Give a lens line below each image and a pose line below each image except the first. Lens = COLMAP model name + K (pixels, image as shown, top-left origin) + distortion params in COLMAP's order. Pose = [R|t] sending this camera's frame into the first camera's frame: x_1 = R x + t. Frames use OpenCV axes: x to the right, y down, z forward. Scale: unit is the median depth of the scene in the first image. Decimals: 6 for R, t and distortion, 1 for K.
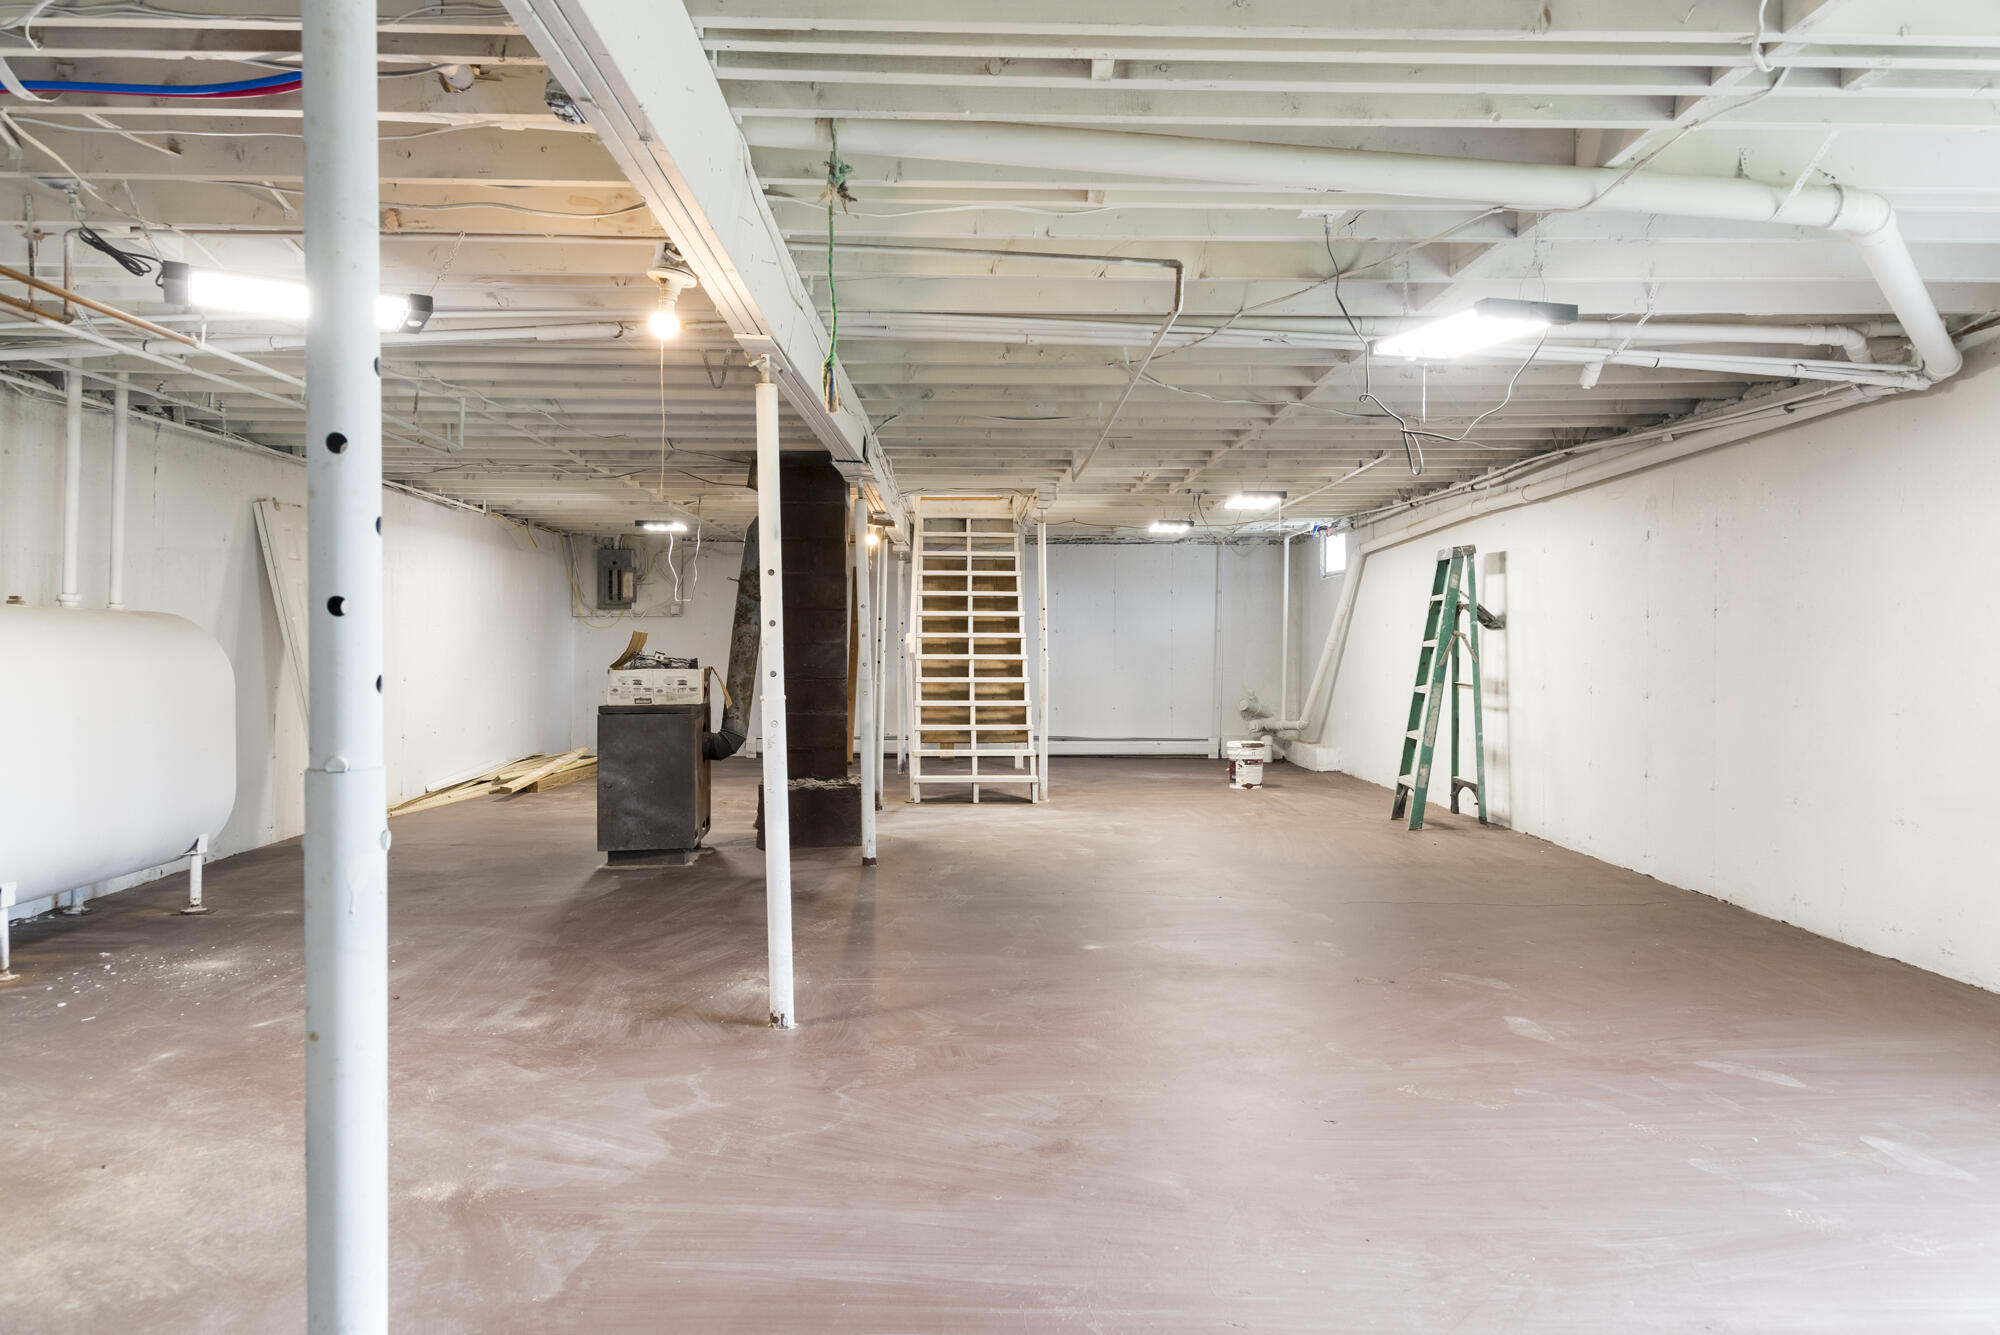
lens RADIAL K [[1364.0, 0, 1004.2], [0, 1364.0, 665.6], [0, 0, 1]] dist [0.034612, -0.026900]
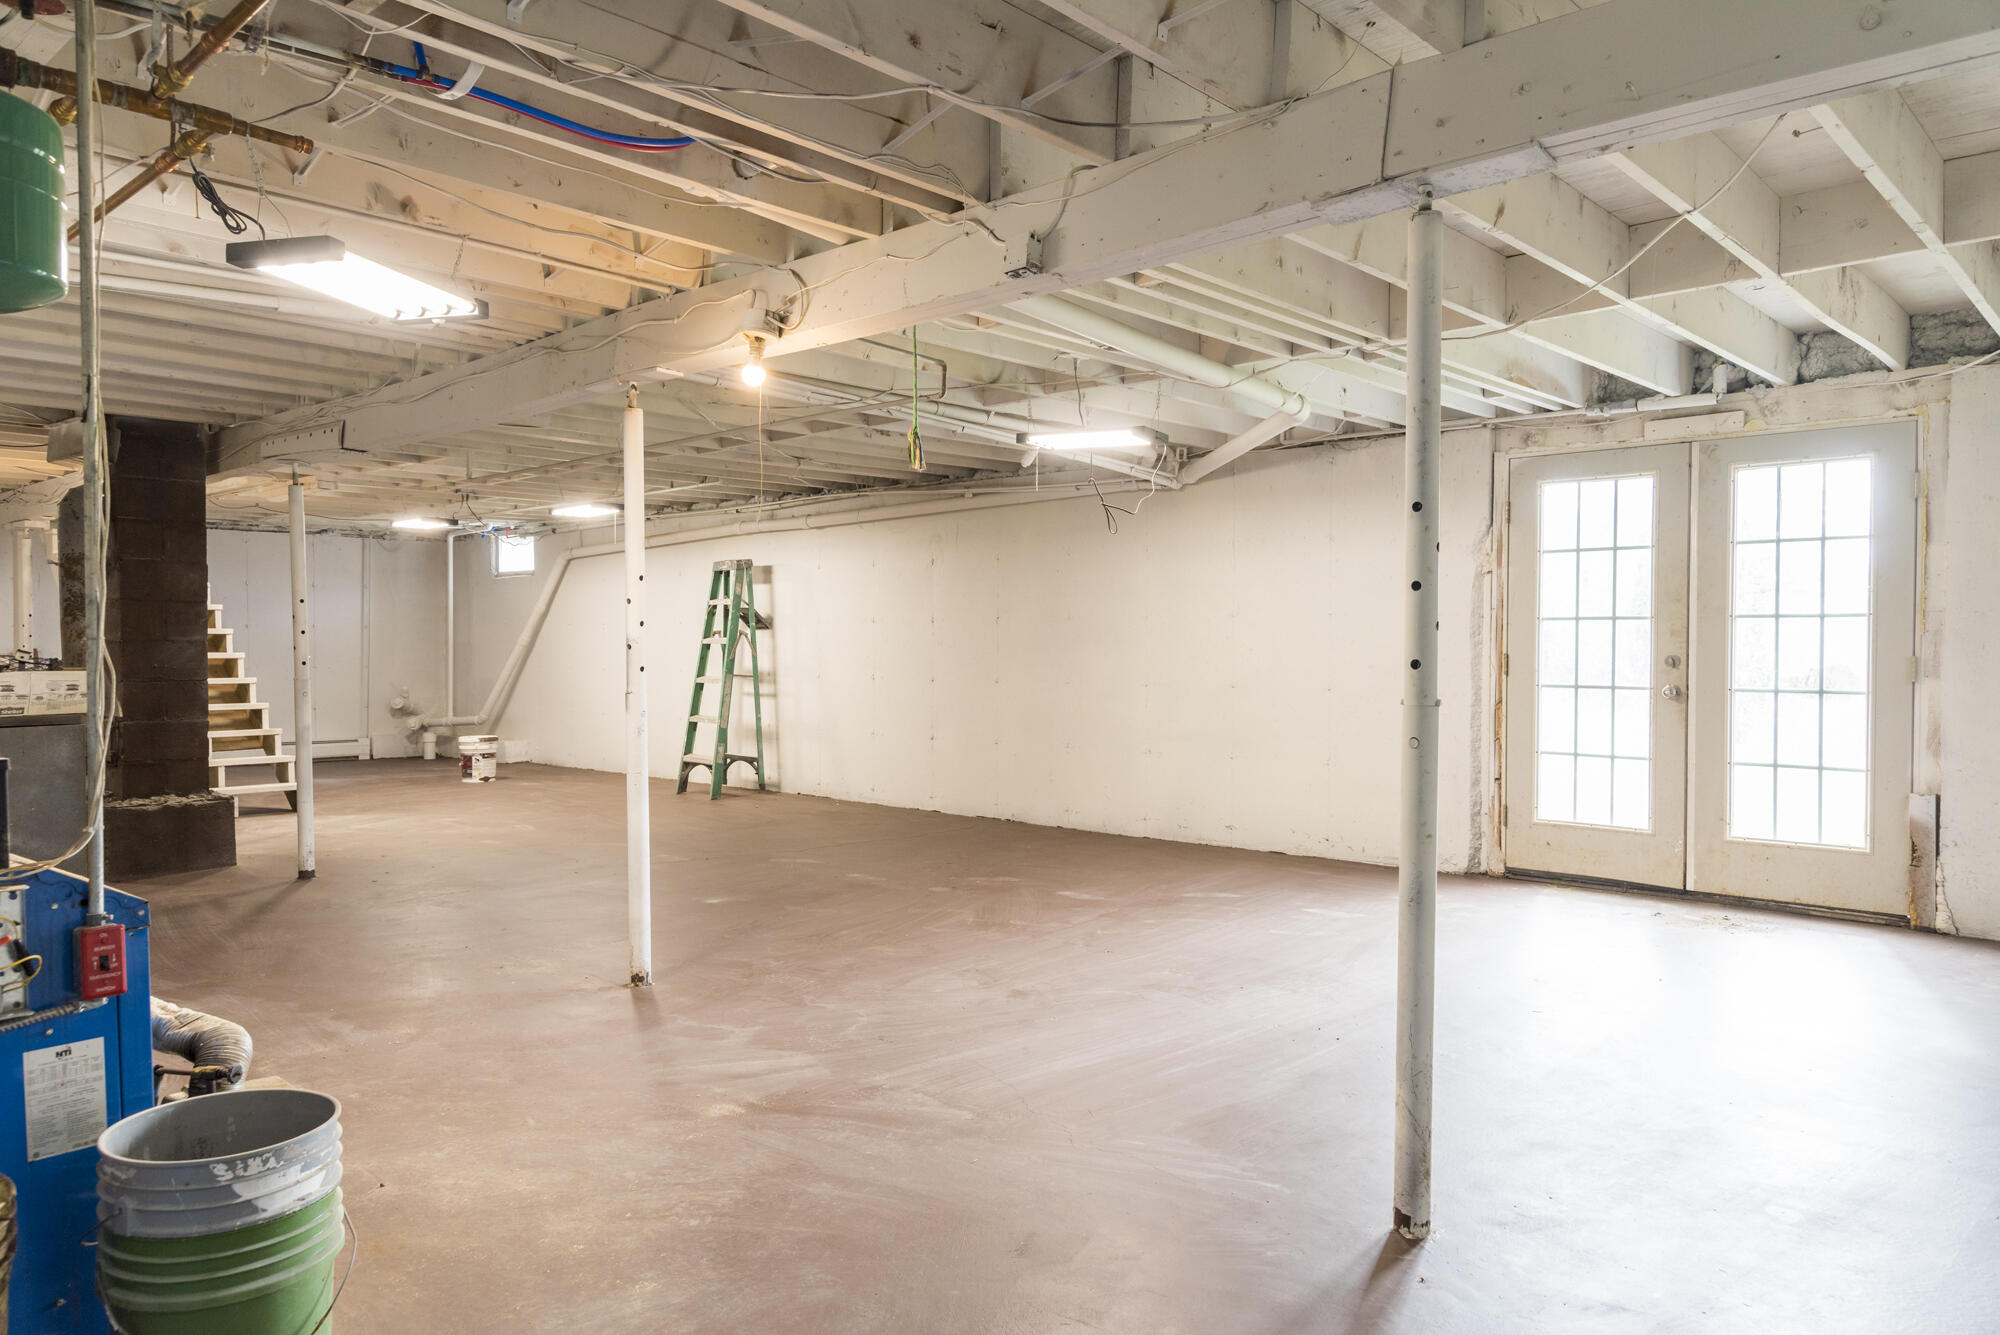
lens RADIAL K [[1364.0, 0, 995.6], [0, 1364.0, 665.4], [0, 0, 1]] dist [0.034612, -0.026900]
pose [[0.695035, -0.012194, 0.718872, -0.667611], [0.010433, 0.999922, 0.006875, -0.001383], [-0.718900, 0.002722, 0.695108, 0.013530]]
